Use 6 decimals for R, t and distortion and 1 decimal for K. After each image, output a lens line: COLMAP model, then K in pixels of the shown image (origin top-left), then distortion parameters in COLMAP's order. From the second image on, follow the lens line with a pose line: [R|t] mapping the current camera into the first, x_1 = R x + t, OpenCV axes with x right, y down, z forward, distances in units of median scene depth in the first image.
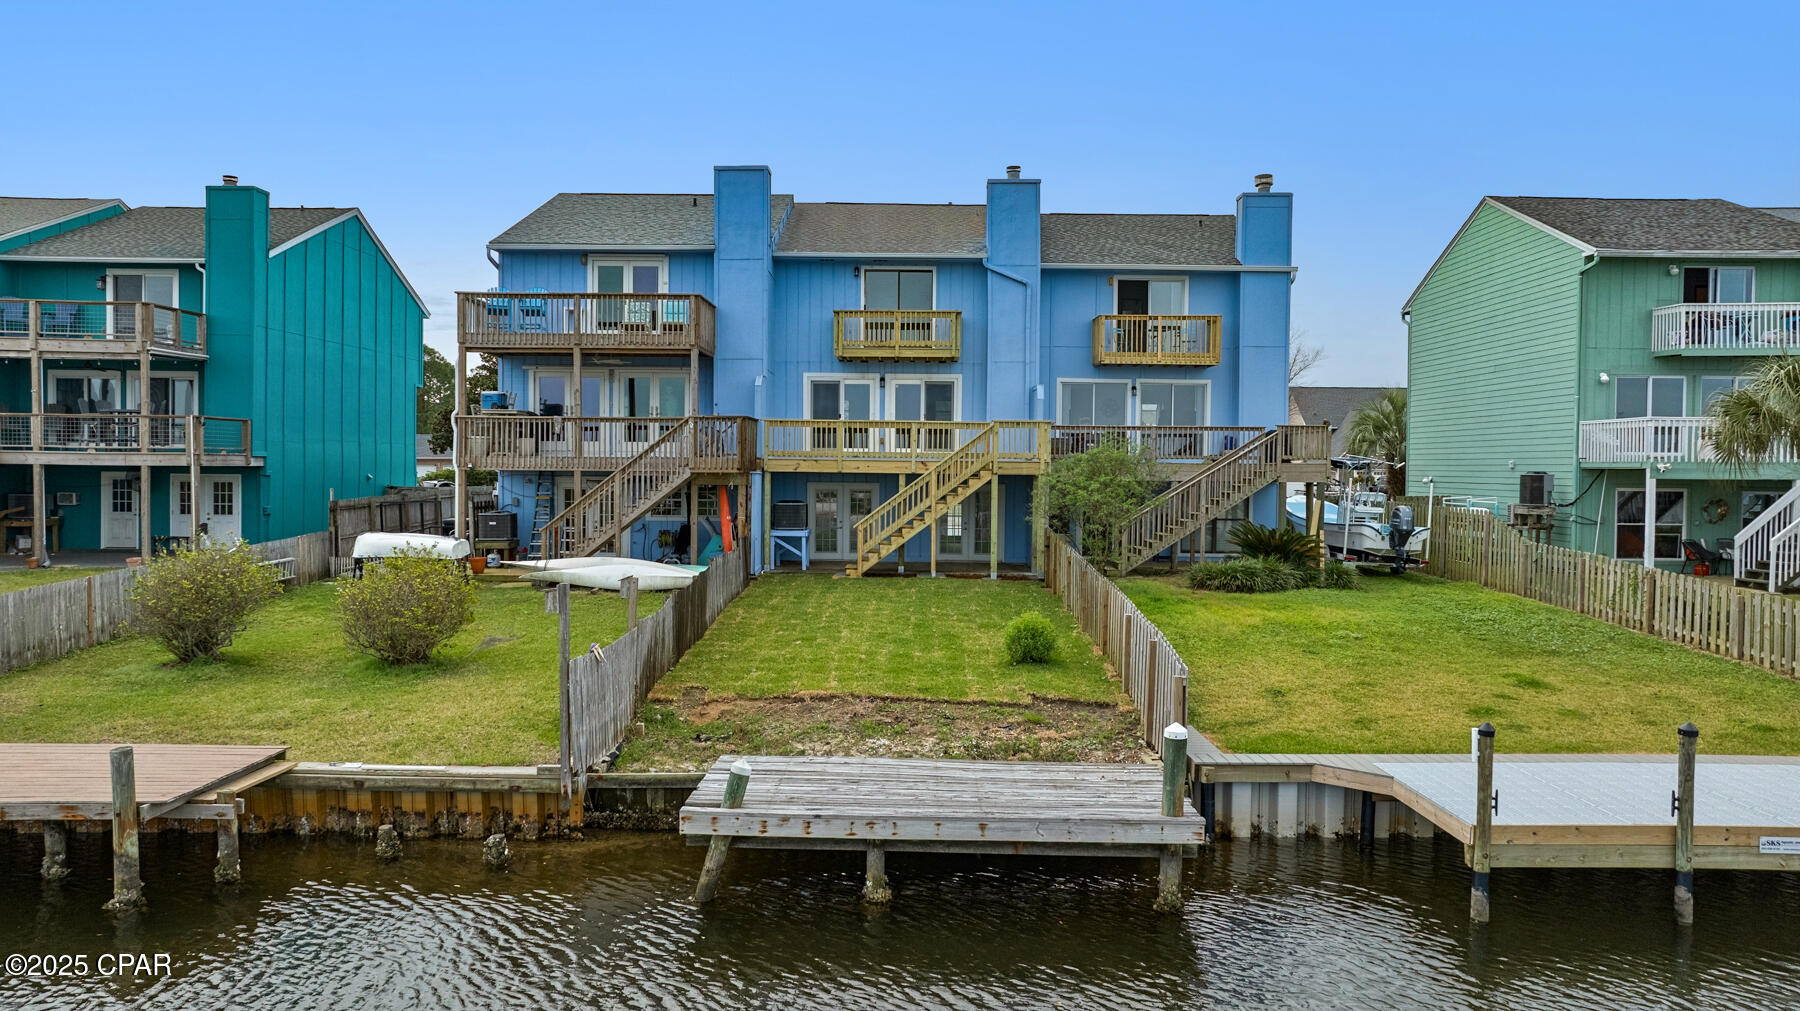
lens RADIAL K [[1269.6, 0, 904.3], [0, 1269.6, 447.2], [0, 0, 1]] dist [-0.032778, 0.024258]
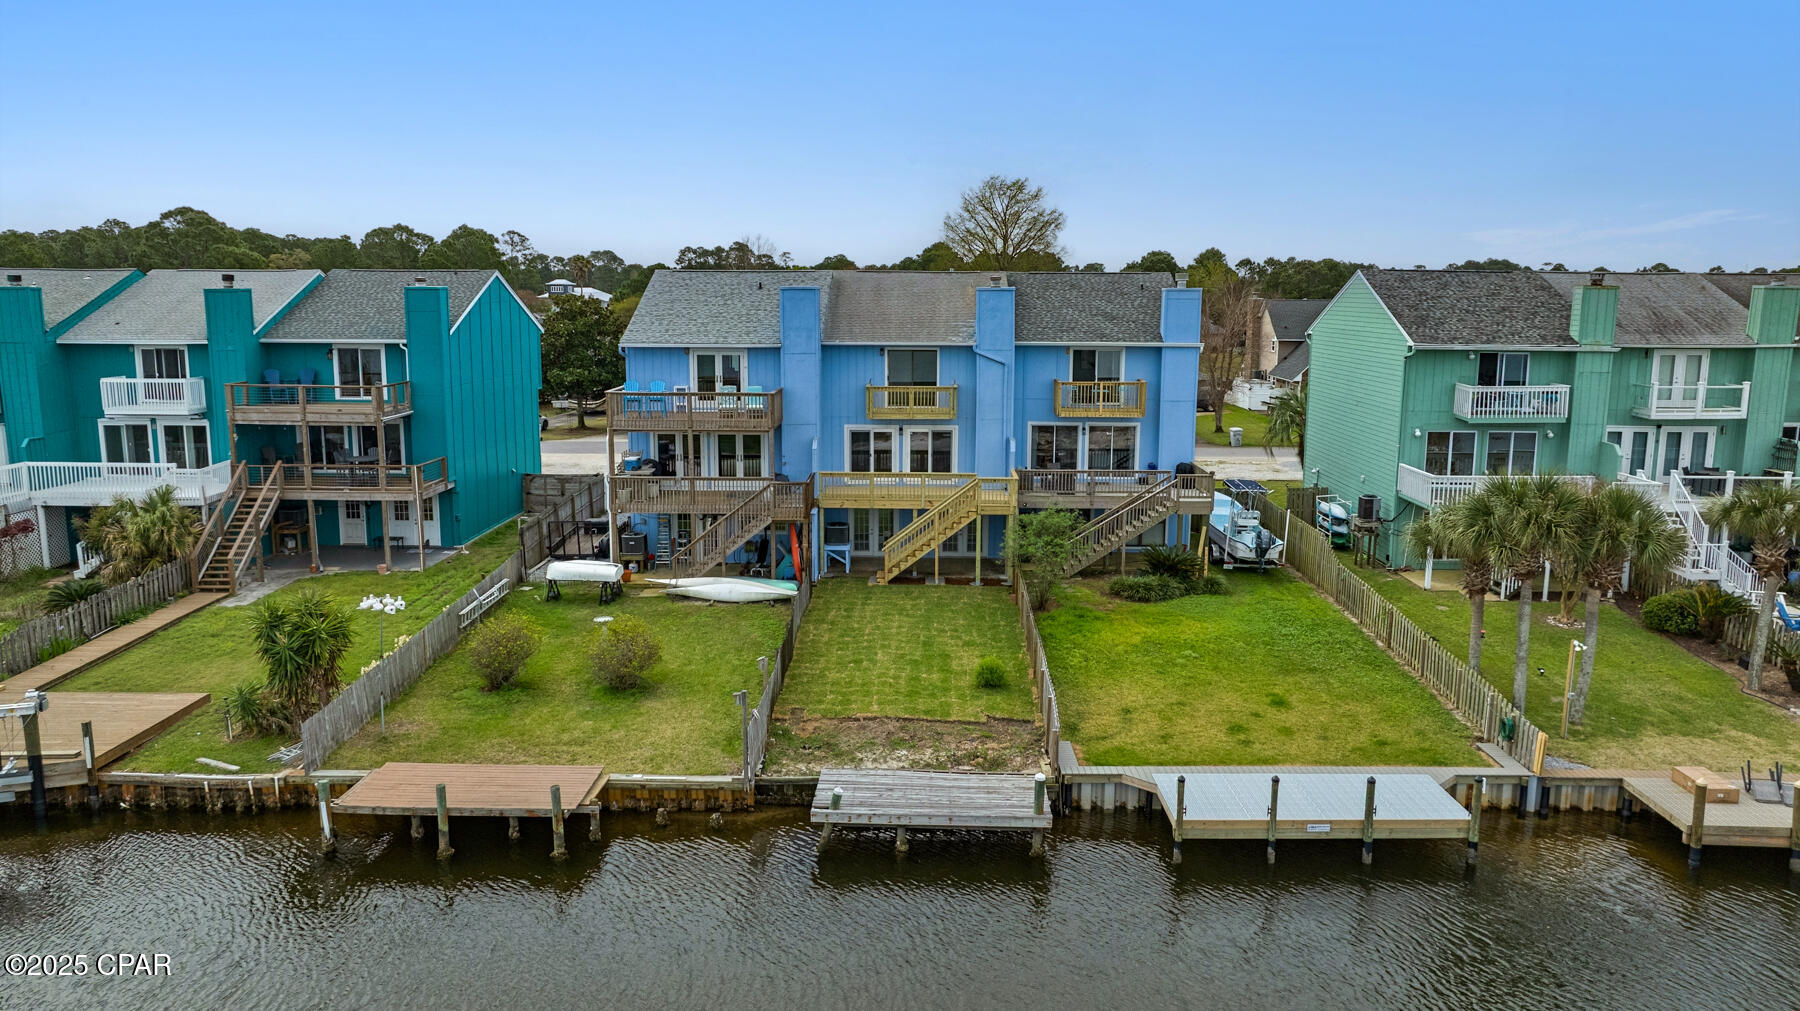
lens RADIAL K [[1269.6, 0, 906.5], [0, 1269.6, 446.4], [0, 0, 1]] dist [-0.032778, 0.024258]
pose [[0.999930, -0.002847, -0.011520, 0.006549], [0.004404, 0.990487, 0.137537, -0.307660], [0.011019, -0.137578, 0.990430, -0.517503]]
